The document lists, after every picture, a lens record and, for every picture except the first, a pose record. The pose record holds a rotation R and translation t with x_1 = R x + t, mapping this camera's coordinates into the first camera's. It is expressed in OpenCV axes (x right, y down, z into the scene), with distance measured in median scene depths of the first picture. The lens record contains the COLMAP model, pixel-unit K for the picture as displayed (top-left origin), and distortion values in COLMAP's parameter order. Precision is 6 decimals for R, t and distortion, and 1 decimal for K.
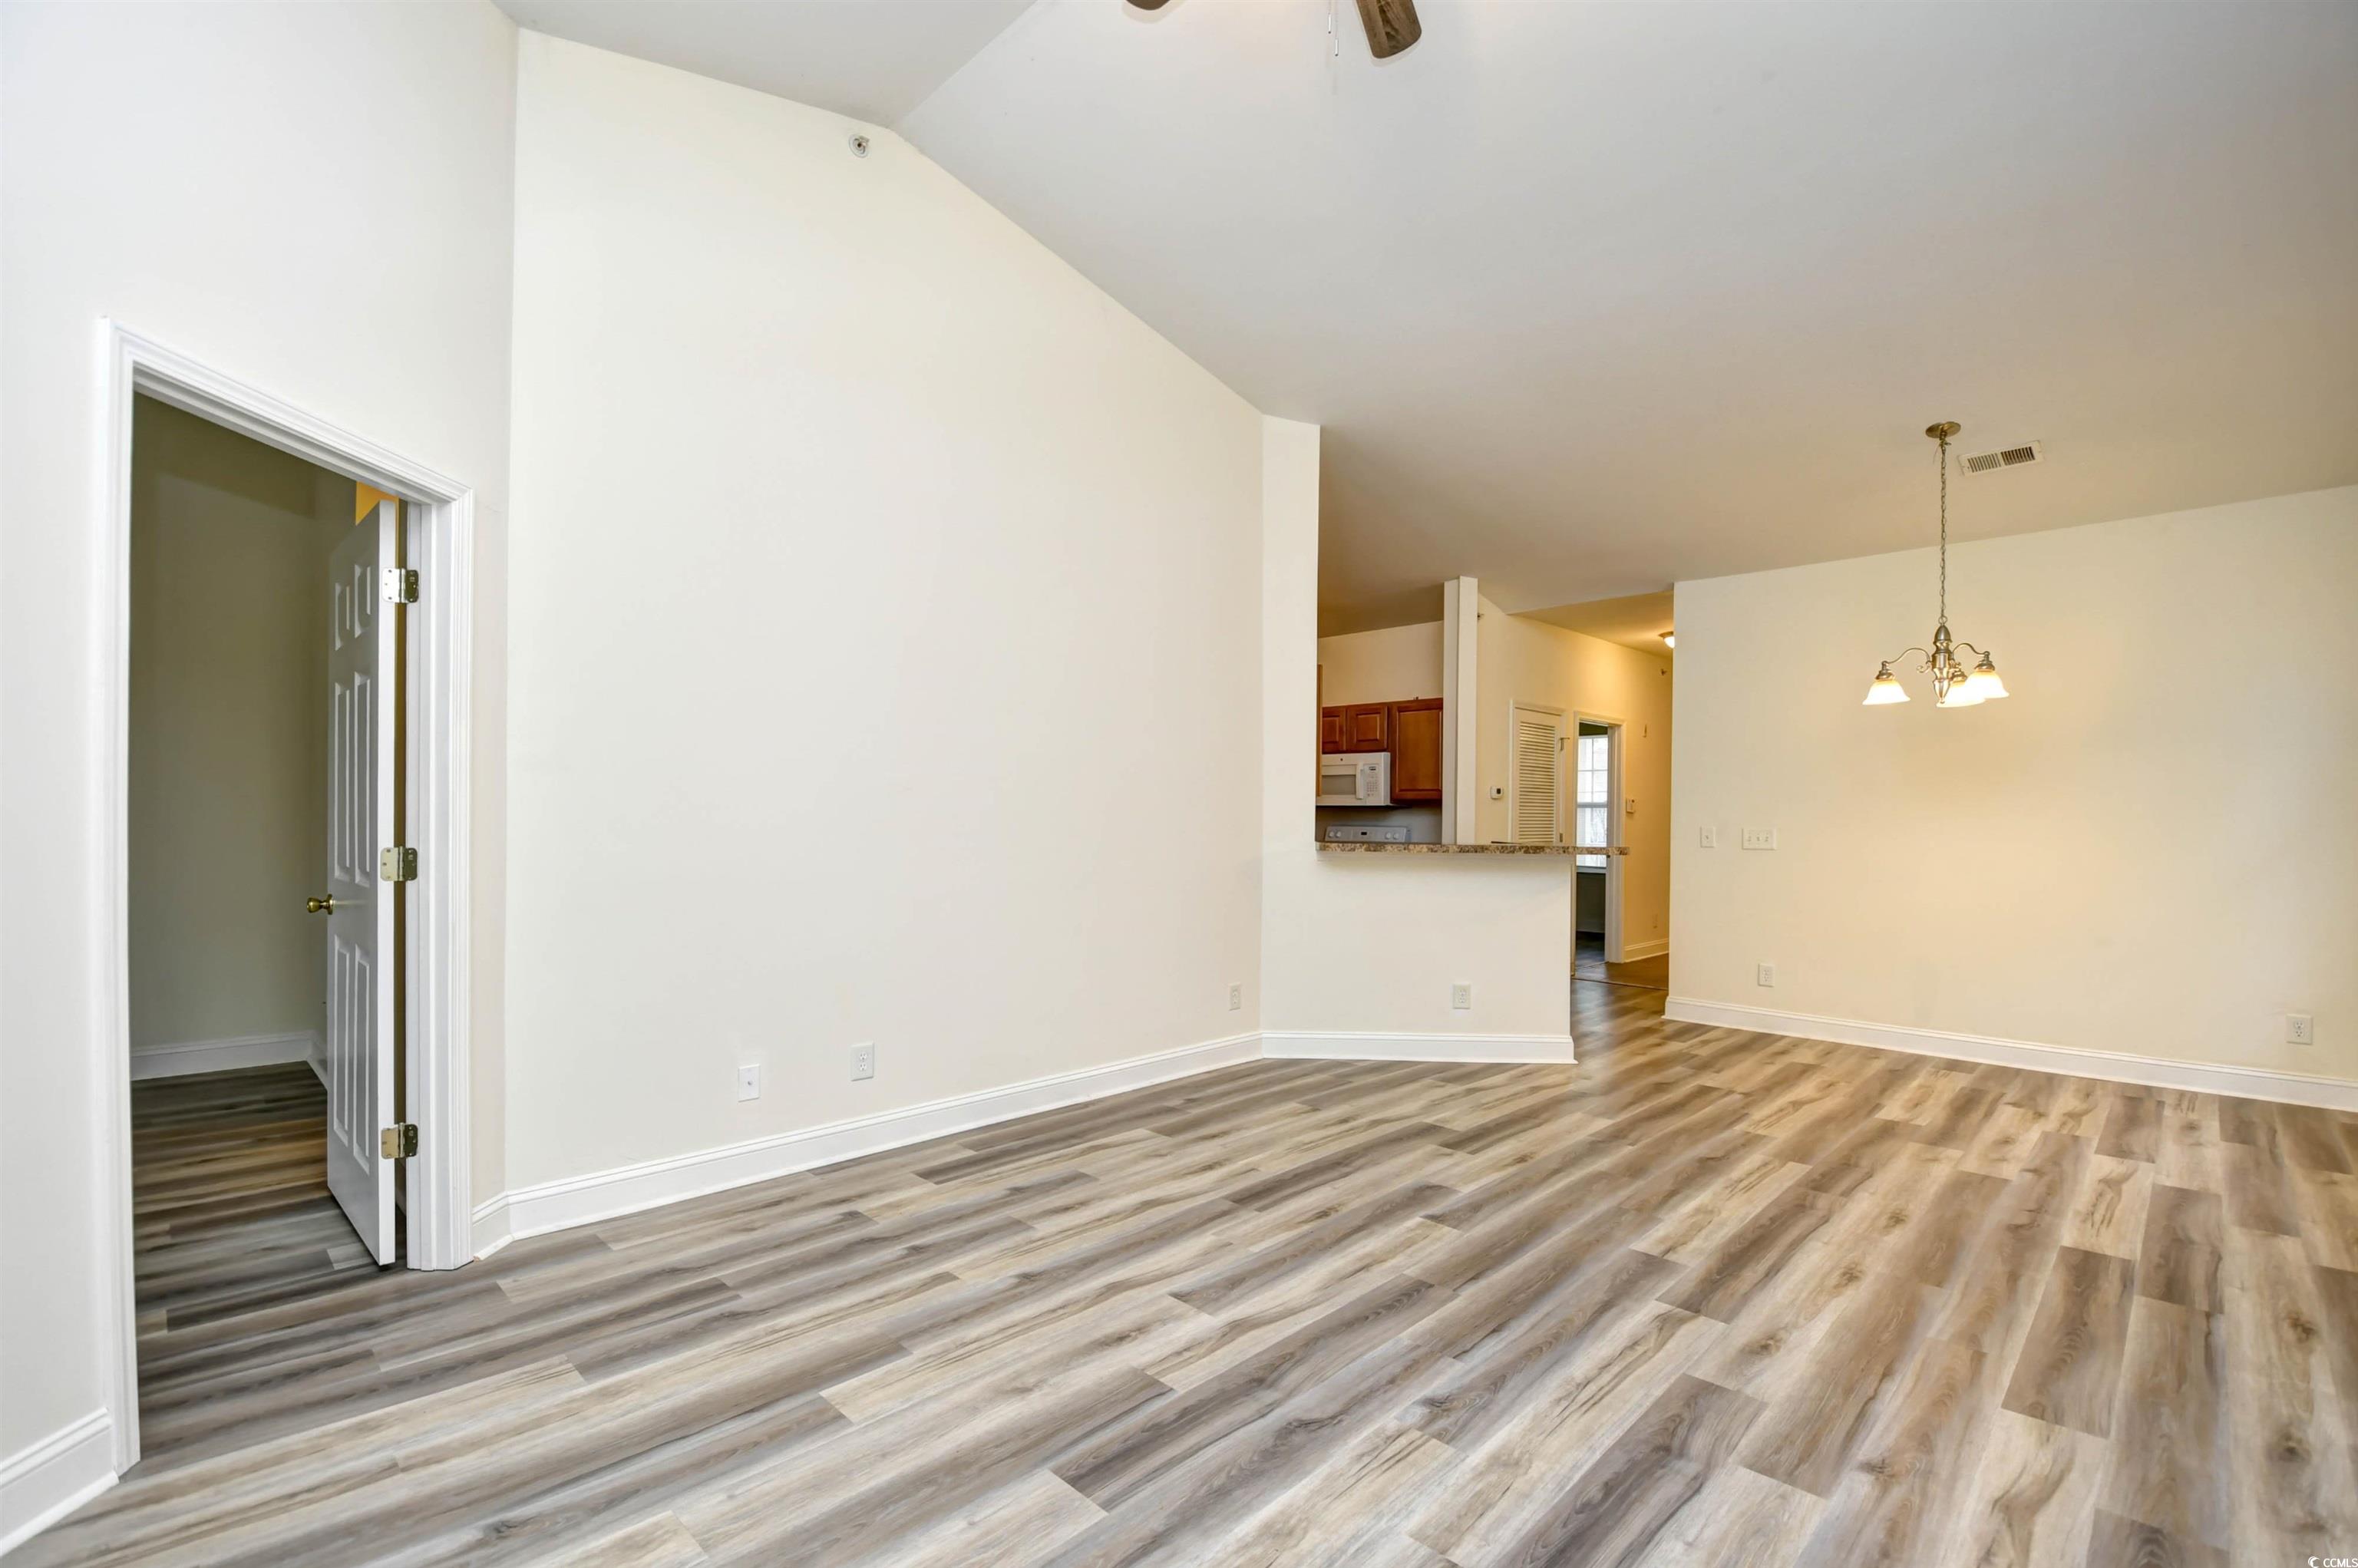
lens RADIAL K [[1039.2, 0, 1186.4], [0, 1039.2, 818.6], [0, 0, 1]] dist [-0.000709, -0.013088]
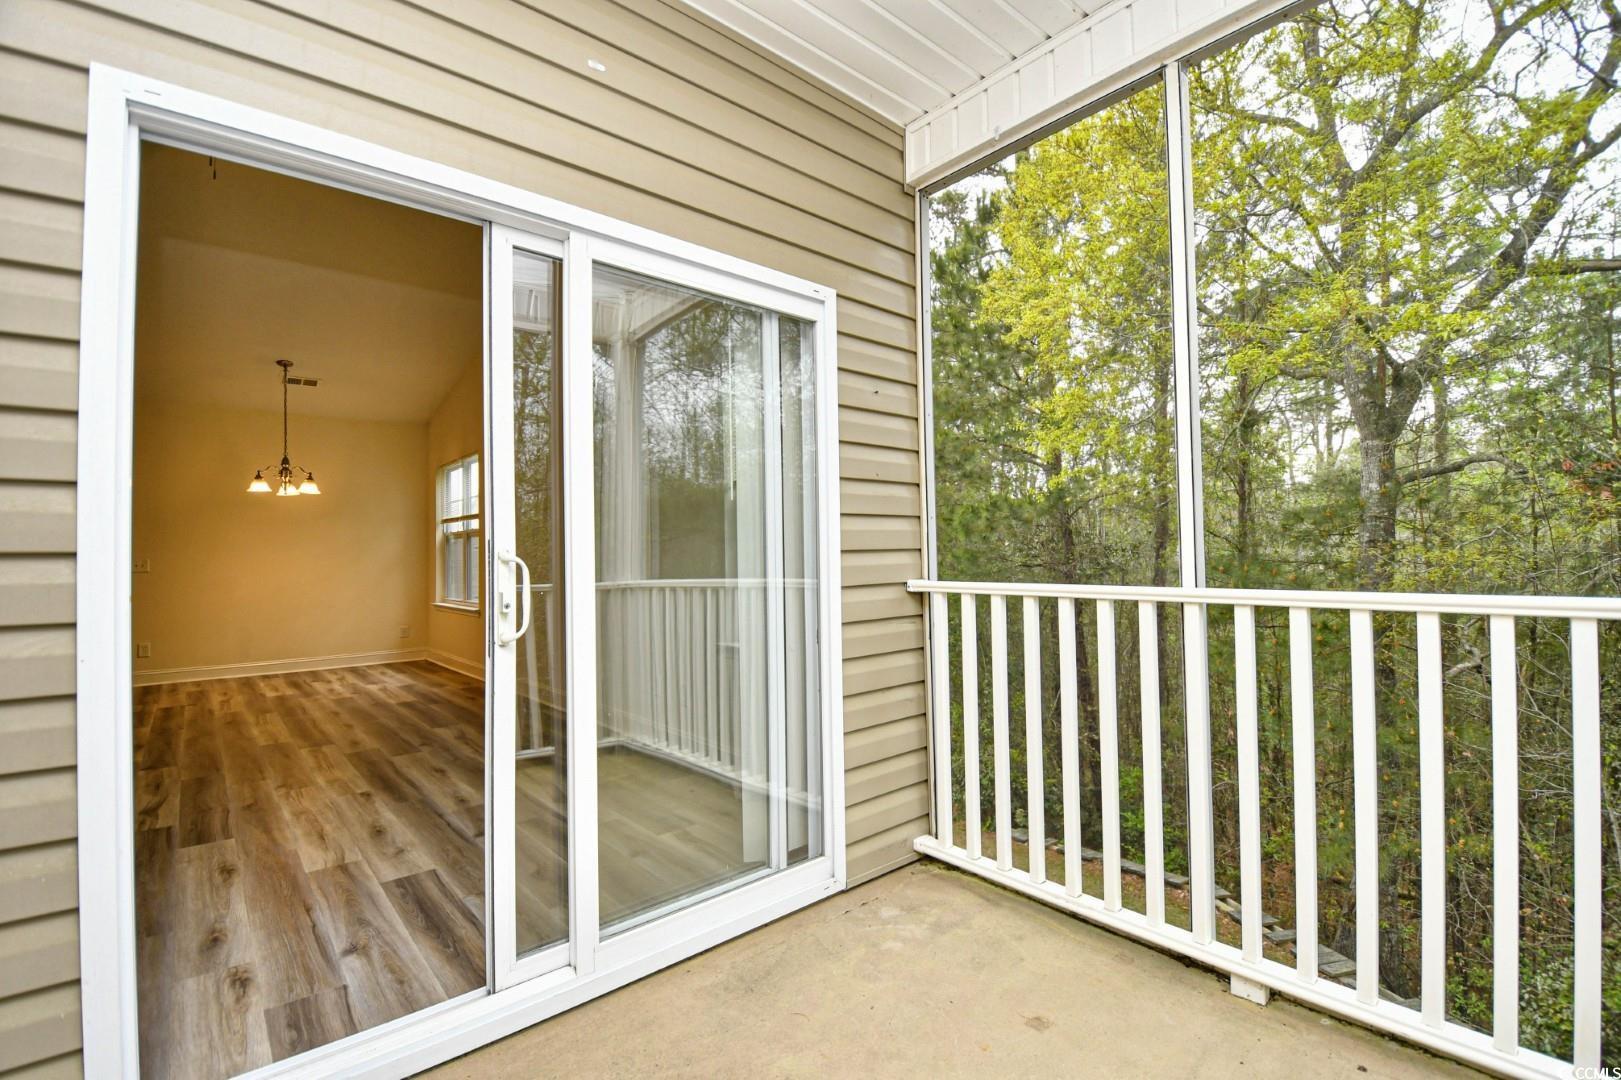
lens RADIAL K [[714.4, 0, 815.6], [0, 714.4, 563.8], [0, 0, 1]] dist [-0.000709, -0.013088]
pose [[0.071688, -0.020909, 0.997208, -0.772147], [0.027824, 0.999433, 0.018955, 0.038930], [-0.997039, 0.026388, 0.072229, -0.203190]]
